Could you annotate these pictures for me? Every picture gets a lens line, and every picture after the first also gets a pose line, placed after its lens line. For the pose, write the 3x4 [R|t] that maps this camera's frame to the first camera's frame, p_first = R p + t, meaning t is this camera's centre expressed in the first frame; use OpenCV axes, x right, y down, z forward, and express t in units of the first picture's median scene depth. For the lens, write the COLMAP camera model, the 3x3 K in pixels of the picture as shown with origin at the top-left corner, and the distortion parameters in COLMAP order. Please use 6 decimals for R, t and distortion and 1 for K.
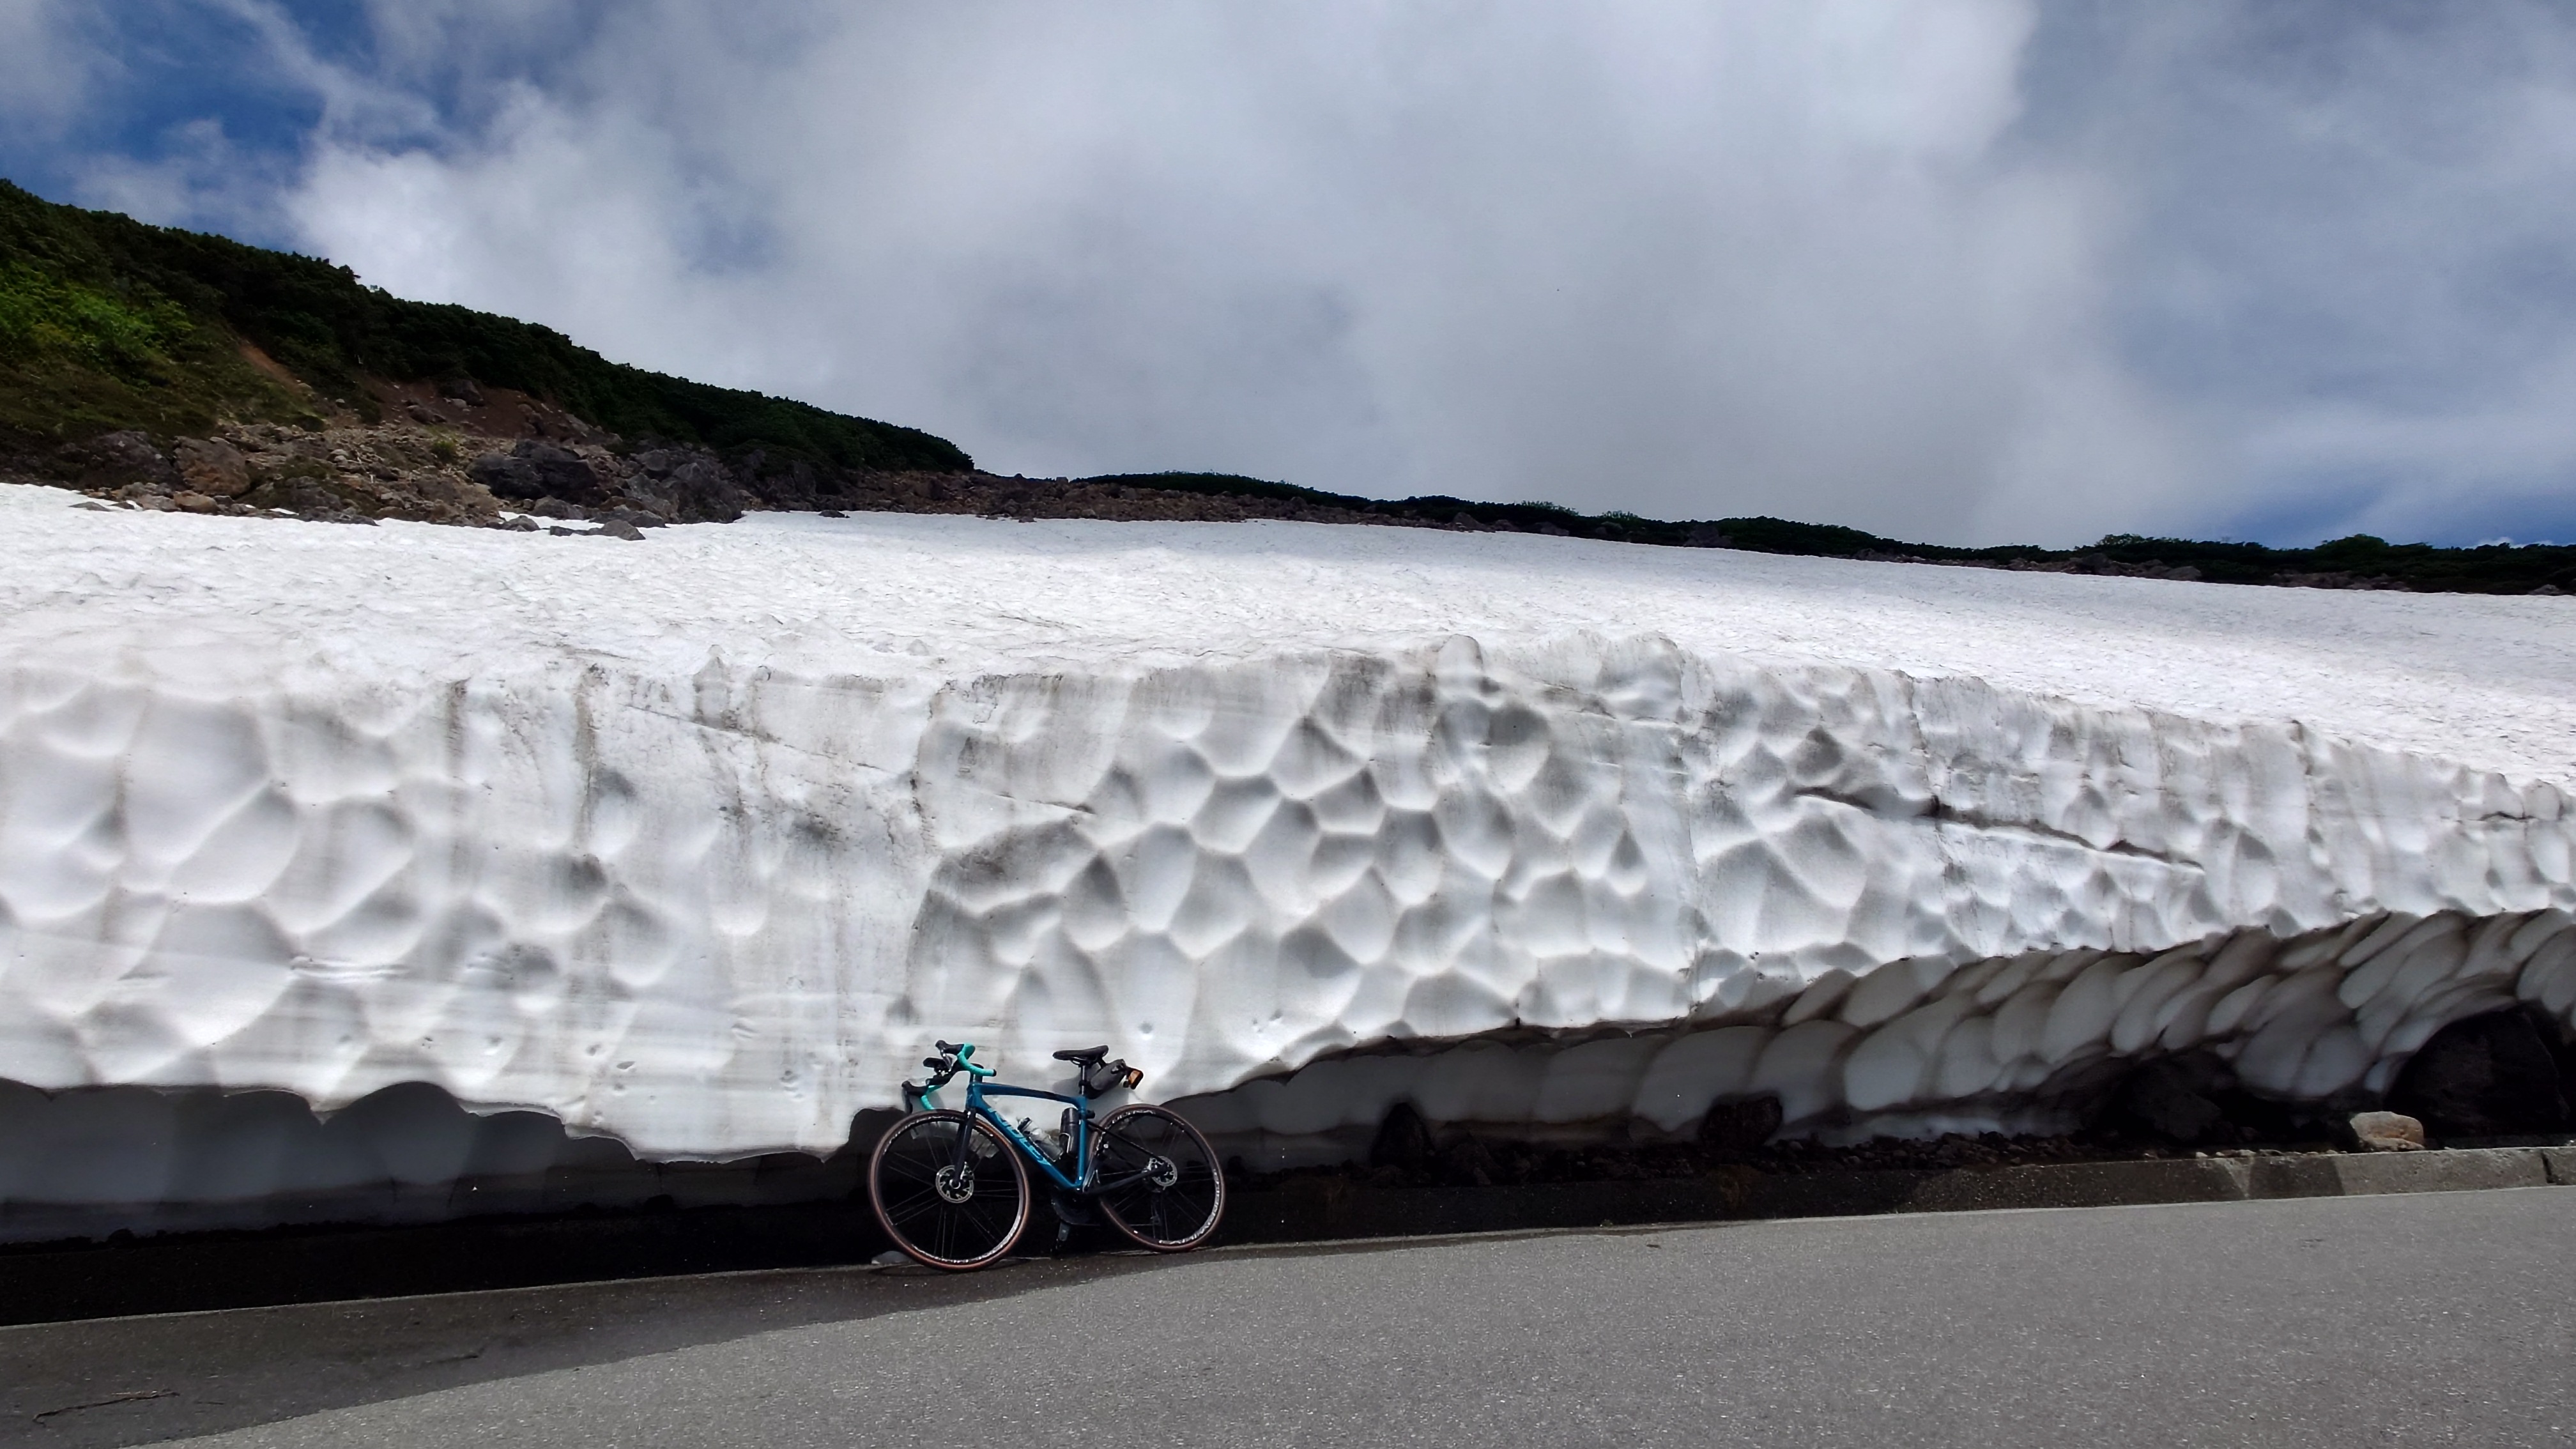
lens RADIAL K [[1903.7, 0, 1288.7], [0, 1903.7, 766.5], [0, 0, 1]] dist [-0.003247, 0.011346]
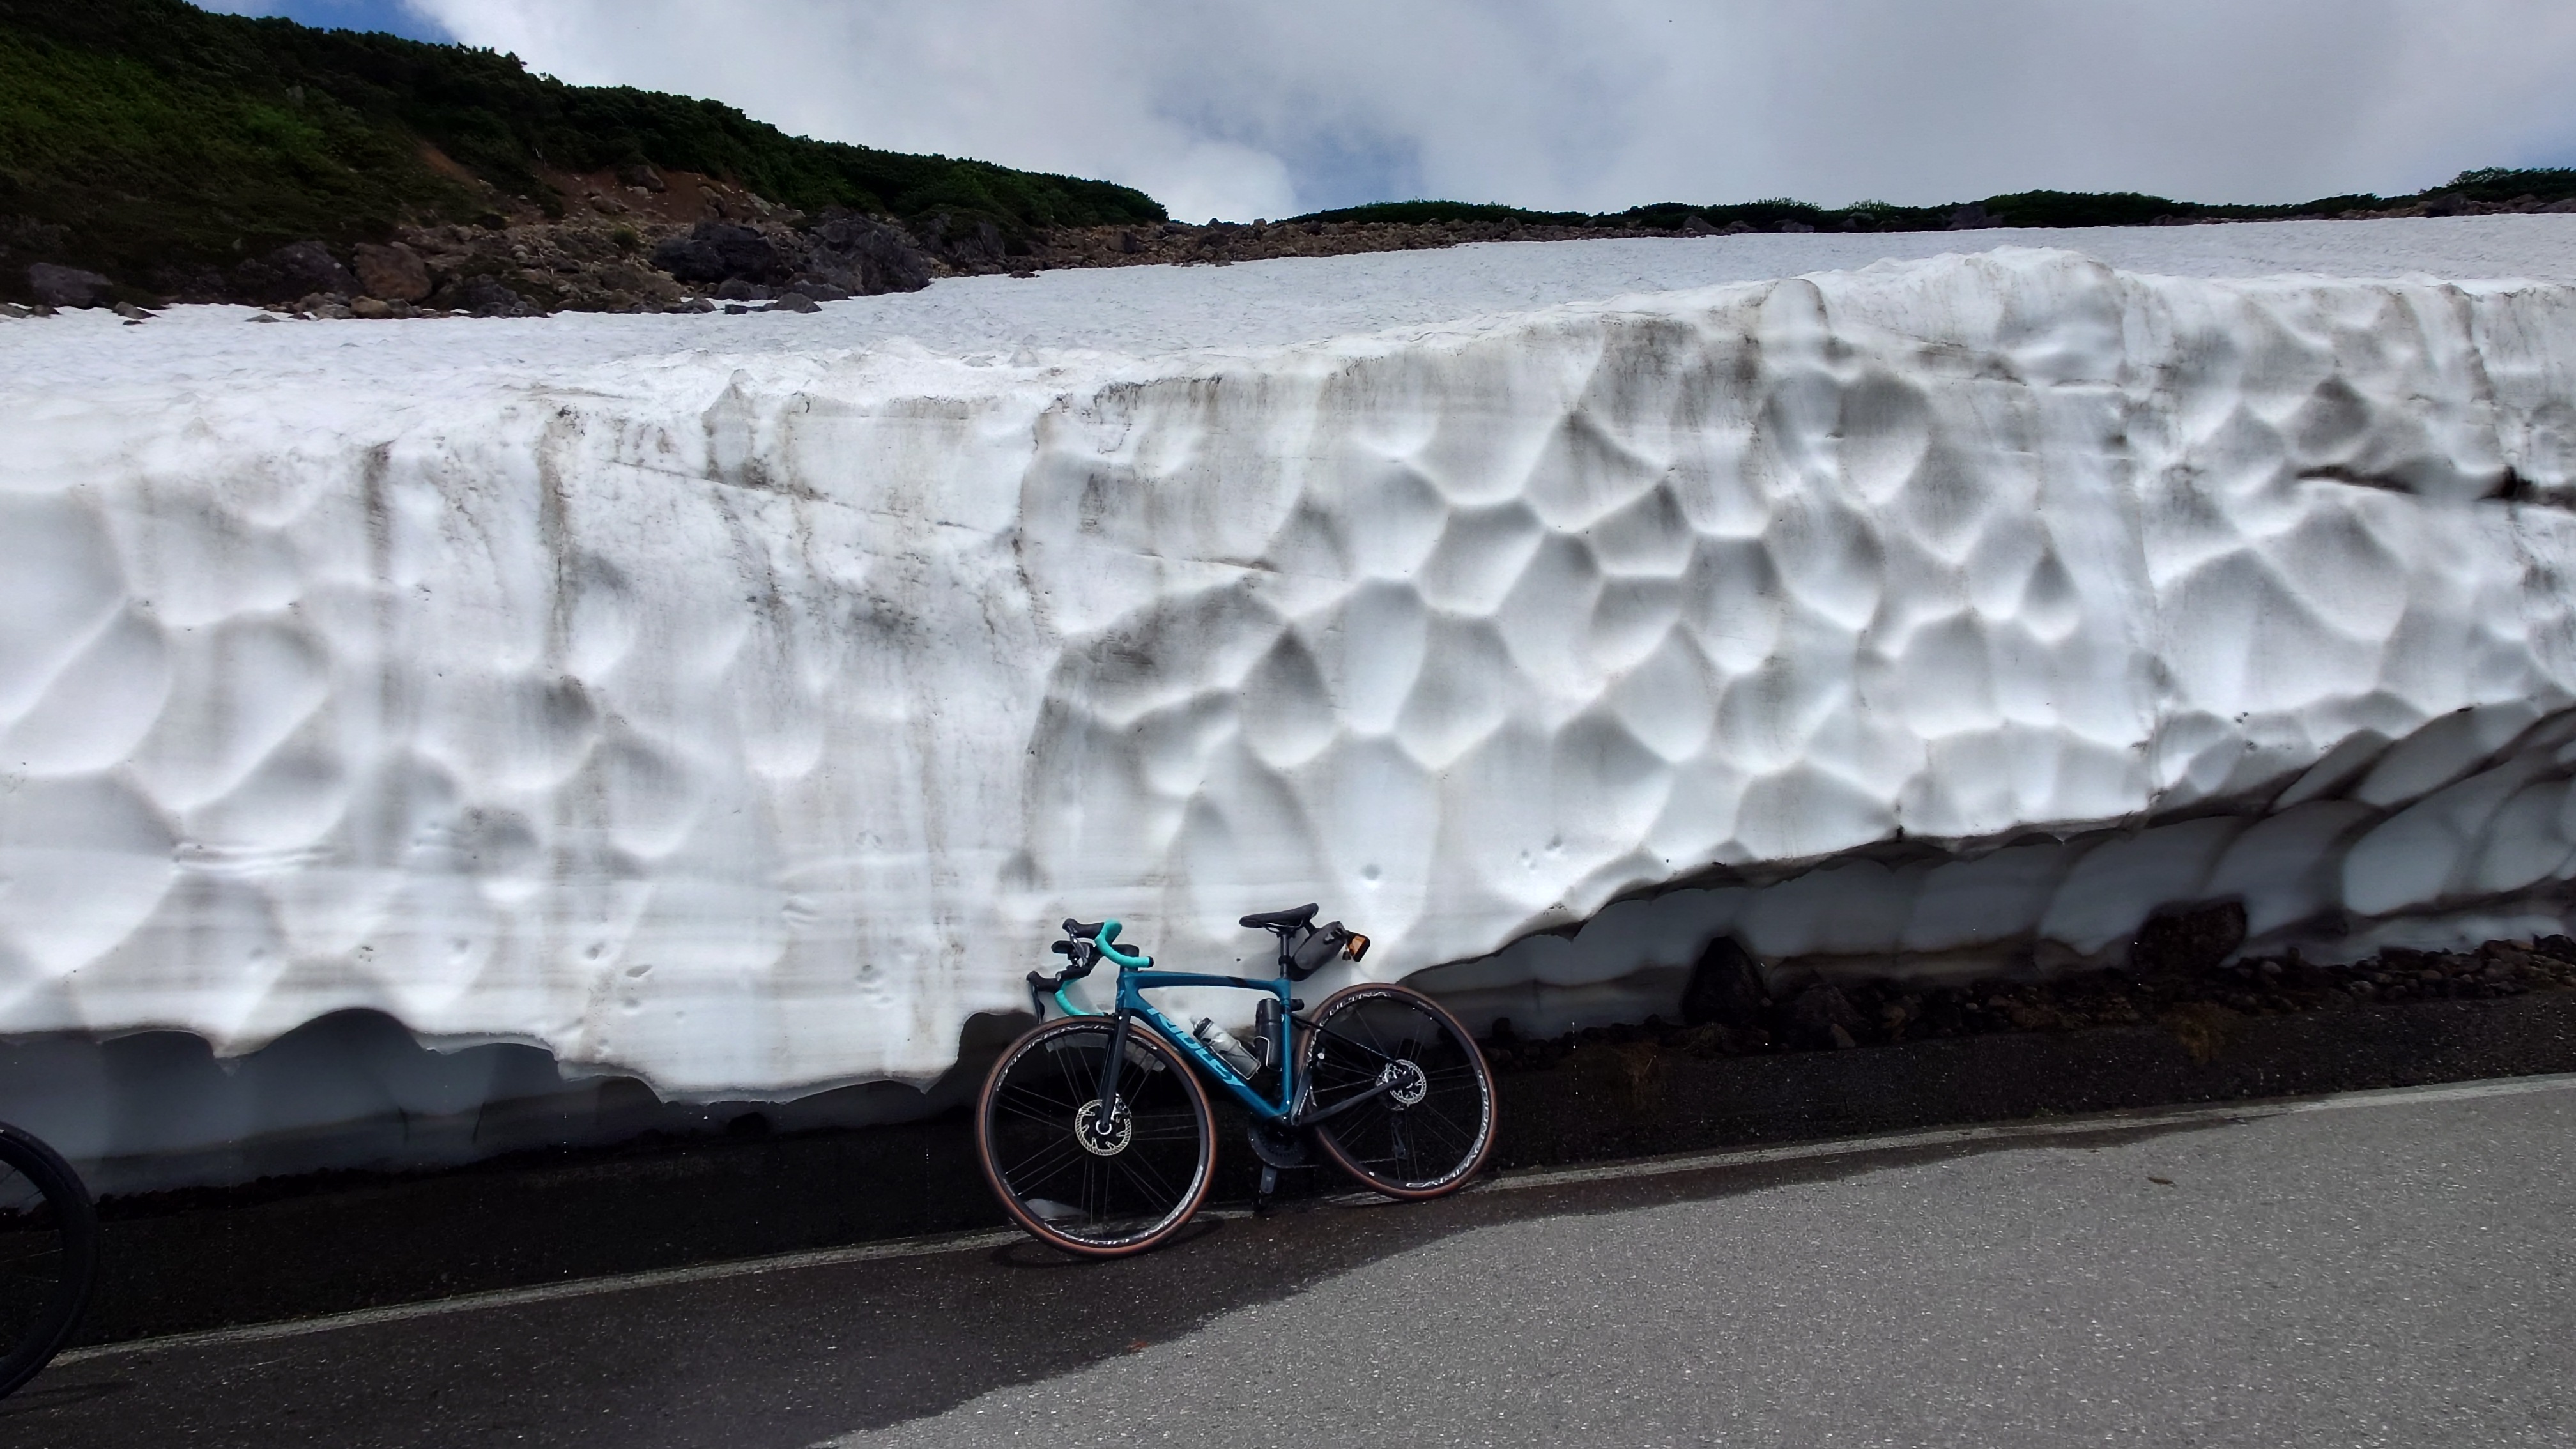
lens RADIAL K [[1903.7, 0, 1288.7], [0, 1903.7, 766.5], [0, 0, 1]] dist [-0.003247, 0.011346]
pose [[0.991078, -0.050973, -0.123148, -0.014908], [0.066447, 0.989928, 0.125006, 0.007769], [0.115536, -0.132073, 0.984484, 0.285702]]
